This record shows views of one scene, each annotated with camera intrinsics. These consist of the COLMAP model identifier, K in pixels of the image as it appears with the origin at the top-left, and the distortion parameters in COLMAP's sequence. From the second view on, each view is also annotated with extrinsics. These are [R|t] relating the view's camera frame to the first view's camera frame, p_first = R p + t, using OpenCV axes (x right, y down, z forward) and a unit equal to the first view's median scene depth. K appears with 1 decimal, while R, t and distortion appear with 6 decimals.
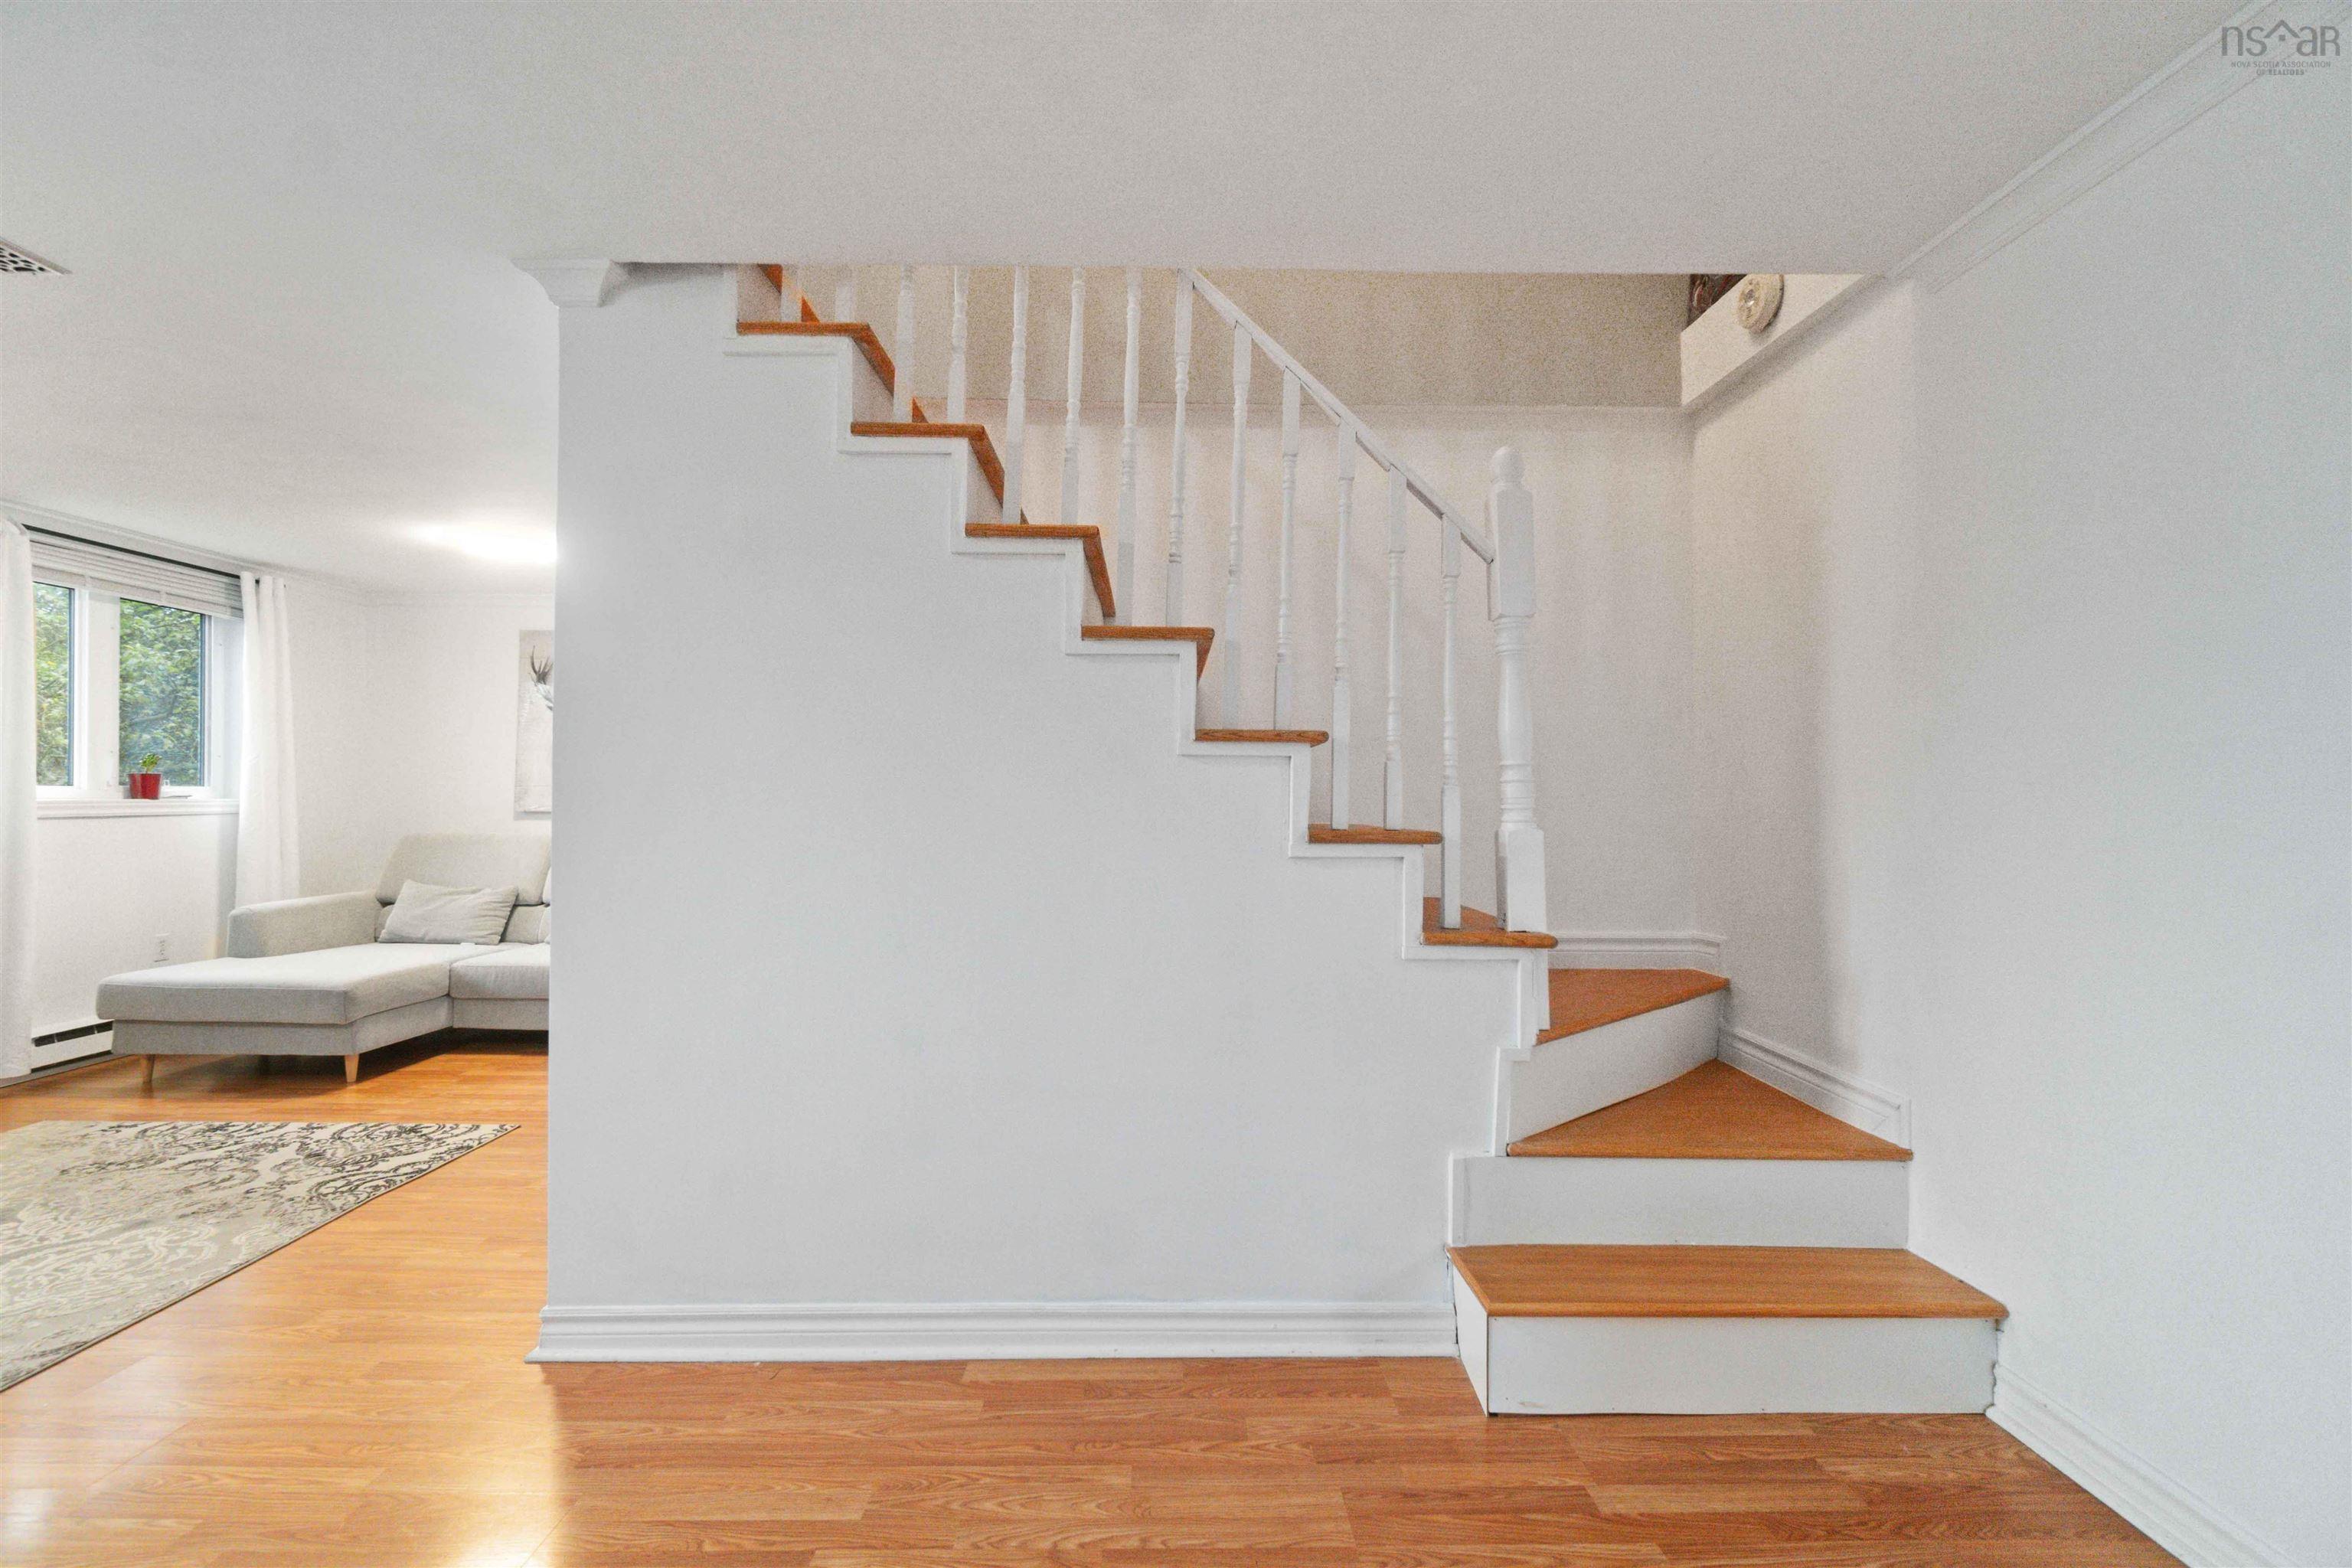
lens RADIAL K [[1031.8, 0, 1175.0], [0, 1031.8, 797.8], [0, 0, 1]] dist [-0.012863, 0.001205]
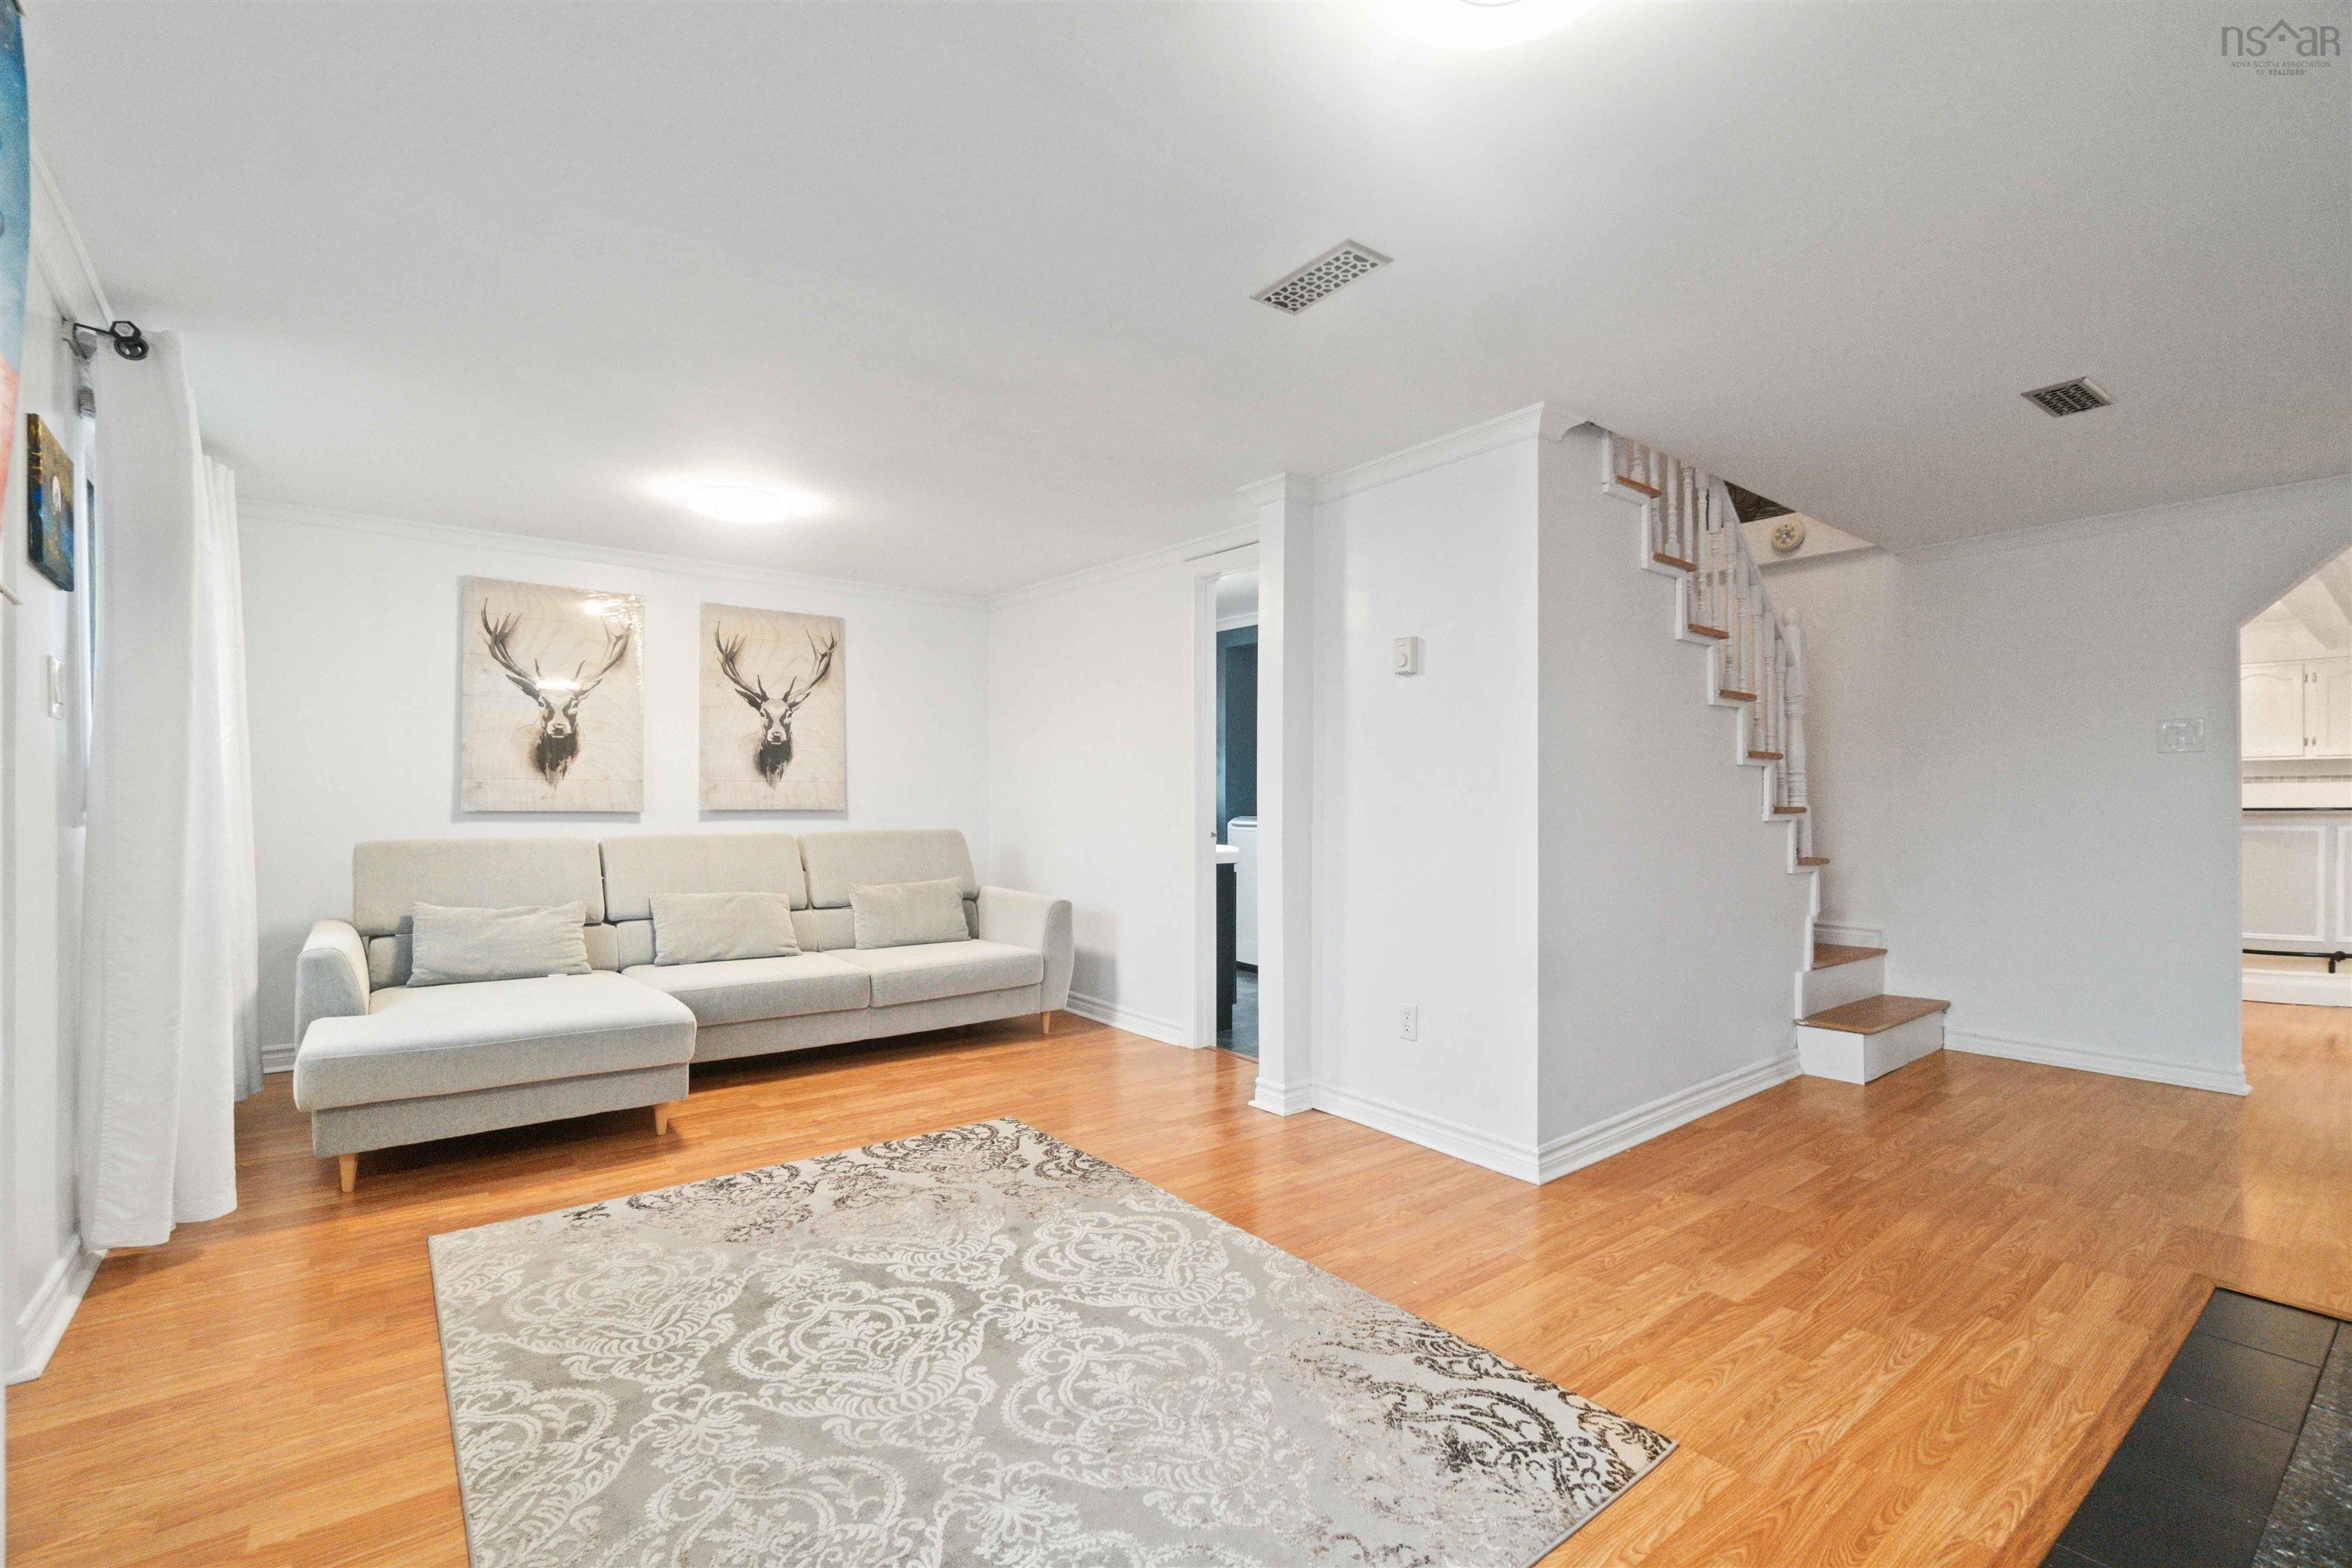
lens RADIAL K [[1031.8, 0, 1182.6], [0, 1031.8, 782.5], [0, 0, 1]] dist [-0.012863, 0.001205]
pose [[0.801147, 0.001261, 0.598467, -1.212516], [0.003015, 0.999977, -0.006143, -0.003921], [-0.598460, 0.006726, 0.801124, 0.089599]]
